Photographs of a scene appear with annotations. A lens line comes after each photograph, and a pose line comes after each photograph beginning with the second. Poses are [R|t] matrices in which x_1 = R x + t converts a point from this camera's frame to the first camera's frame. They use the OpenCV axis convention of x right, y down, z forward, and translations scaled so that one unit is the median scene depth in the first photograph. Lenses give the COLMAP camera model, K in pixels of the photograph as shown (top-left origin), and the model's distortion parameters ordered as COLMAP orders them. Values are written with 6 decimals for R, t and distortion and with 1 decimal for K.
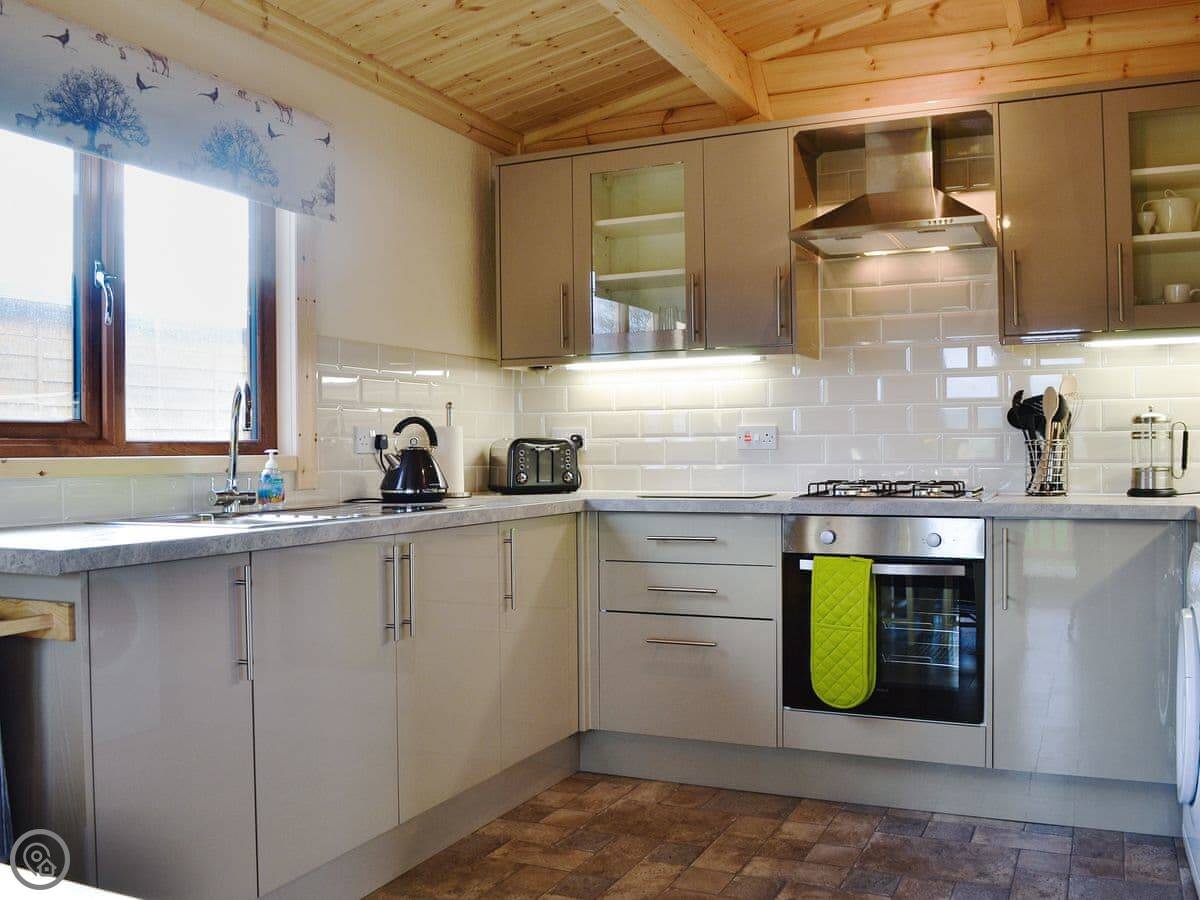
lens RADIAL K [[1182.2, 0, 600.0], [0, 1182.2, 450.0], [0, 0, 1]] dist [-0.098916, -0.007839]
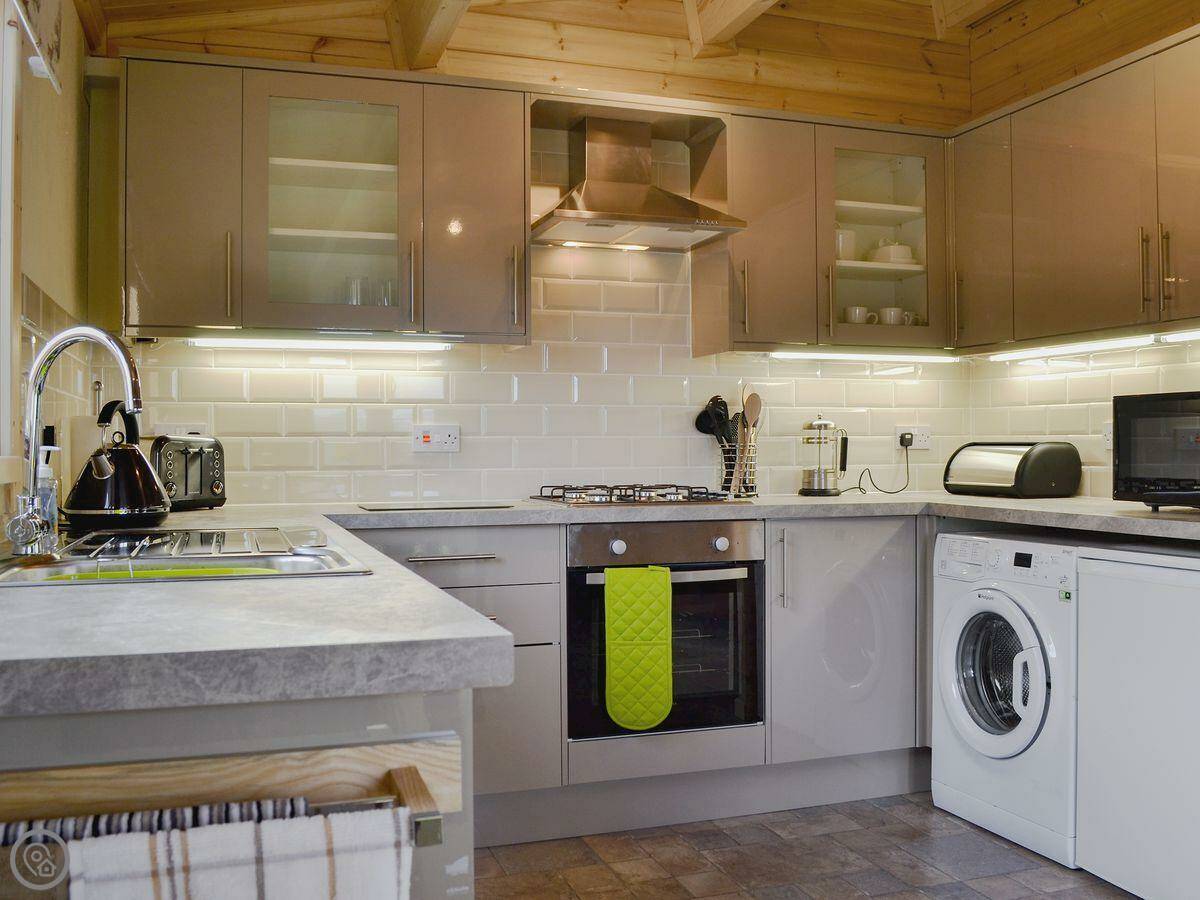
lens RADIAL K [[1182.2, 0, 600.0], [0, 1182.2, 450.0], [0, 0, 1]] dist [-0.098916, -0.007839]
pose [[0.690188, 0.006426, 0.723602, -0.486245], [-0.002611, 0.999976, -0.006390, 0.004040], [-0.723625, 0.002521, 0.690188, 0.371364]]
